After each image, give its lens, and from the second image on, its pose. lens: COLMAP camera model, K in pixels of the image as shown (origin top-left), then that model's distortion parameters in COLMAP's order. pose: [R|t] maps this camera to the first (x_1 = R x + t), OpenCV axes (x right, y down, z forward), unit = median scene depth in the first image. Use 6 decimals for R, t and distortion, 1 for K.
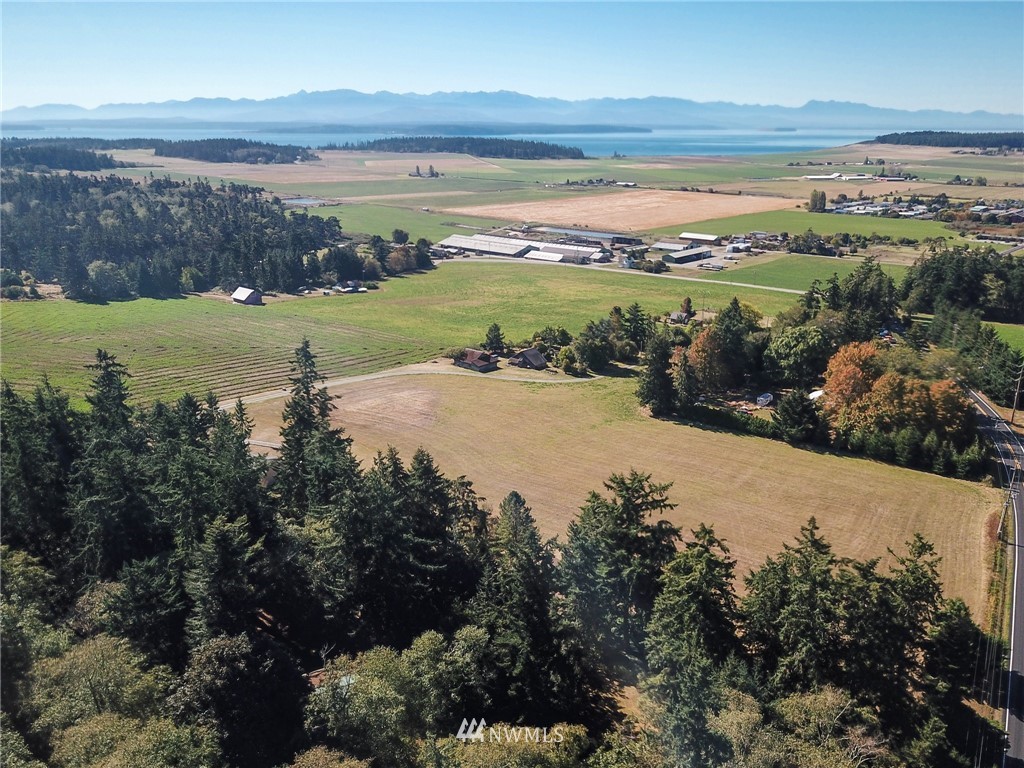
lens RADIAL K [[831.9, 0, 525.1], [0, 831.9, 387.0], [0, 0, 1]] dist [0.067074, -0.226162]
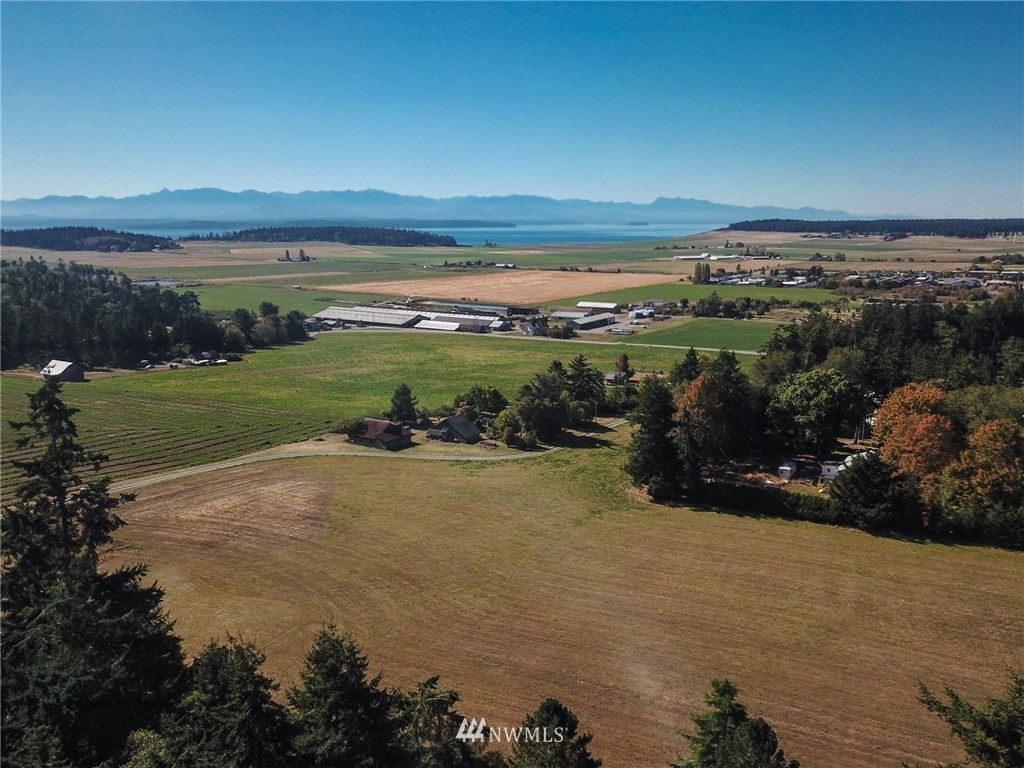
lens RADIAL K [[830.0, 0, 532.3], [0, 830.0, 385.6], [0, 0, 1]] dist [-0.003613, -0.002798]
pose [[0.987008, -0.034757, 0.156865, -0.018134], [0.051153, 0.993496, -0.101728, 0.002076], [-0.152309, 0.108431, 0.982367, 0.125293]]
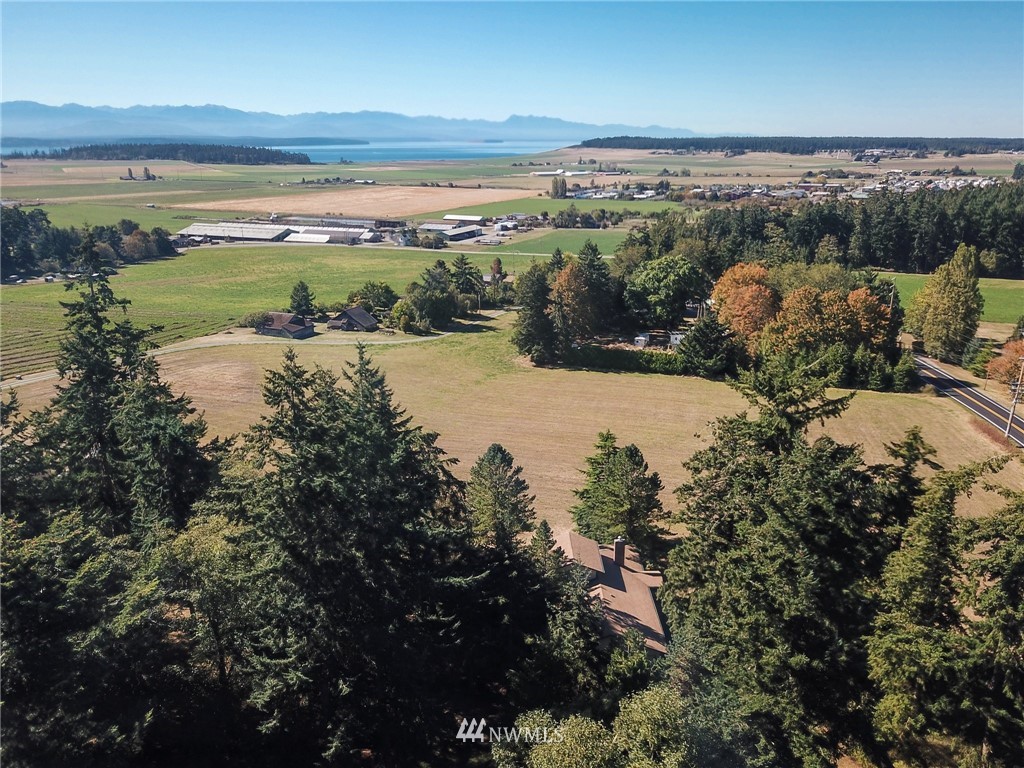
lens RADIAL K [[813.0, 0, 527.1], [0, 813.0, 384.5], [0, 0, 1]] dist [0.001619, -0.001557]
pose [[0.947233, -0.094979, 0.306152, -0.037600], [0.097325, 0.995223, 0.007629, 0.017253], [-0.305414, 0.022569, 0.951952, 0.091191]]
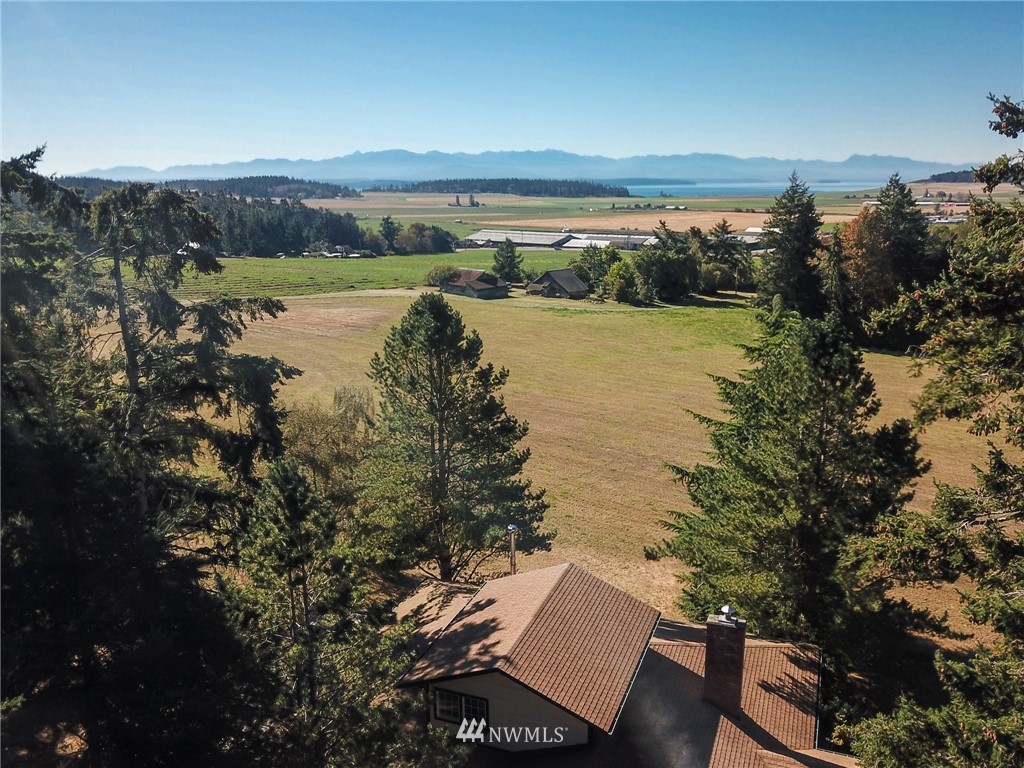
lens RADIAL K [[831.9, 0, 525.1], [0, 831.9, 387.0], [0, 0, 1]] dist [0.067074, -0.226162]
pose [[0.998593, 0.005094, -0.052789, 0.005596], [-0.008111, 0.998335, -0.057105, 0.035835], [0.052411, 0.057452, 0.996972, 0.170649]]
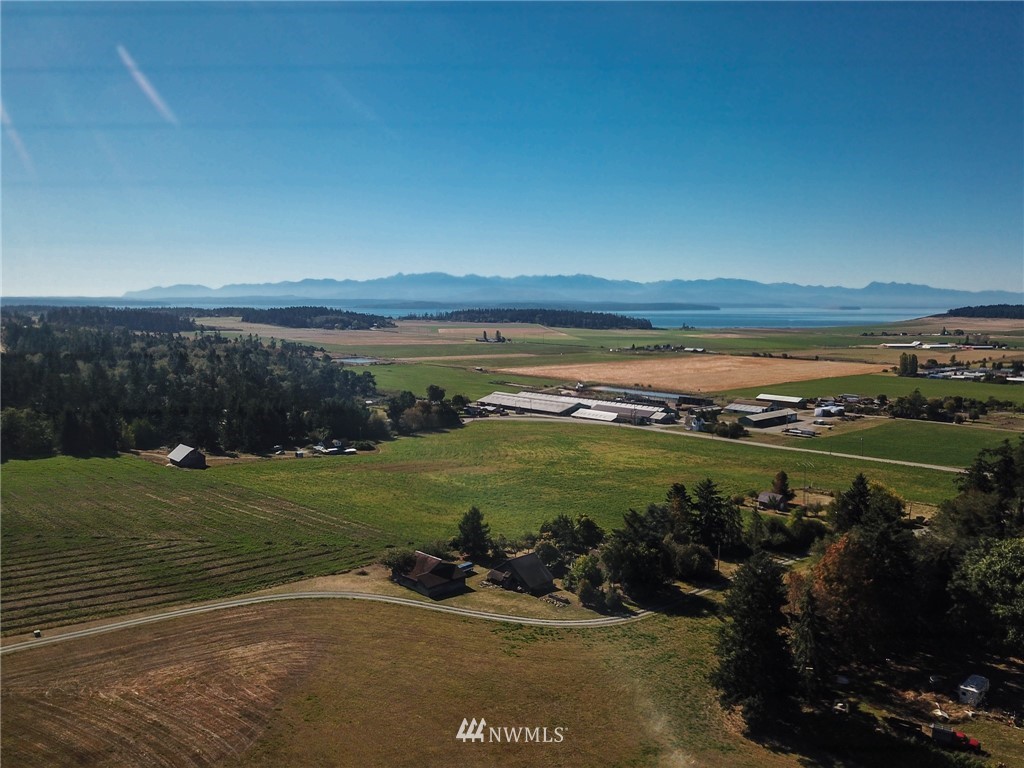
lens RADIAL K [[813.0, 0, 527.1], [0, 813.0, 384.5], [0, 0, 1]] dist [0.001619, -0.001557]
pose [[0.996193, 0.013134, -0.086185, 0.024649], [-0.030207, 0.979348, -0.199911, -0.022308], [0.081780, 0.201753, 0.976016, 0.190406]]
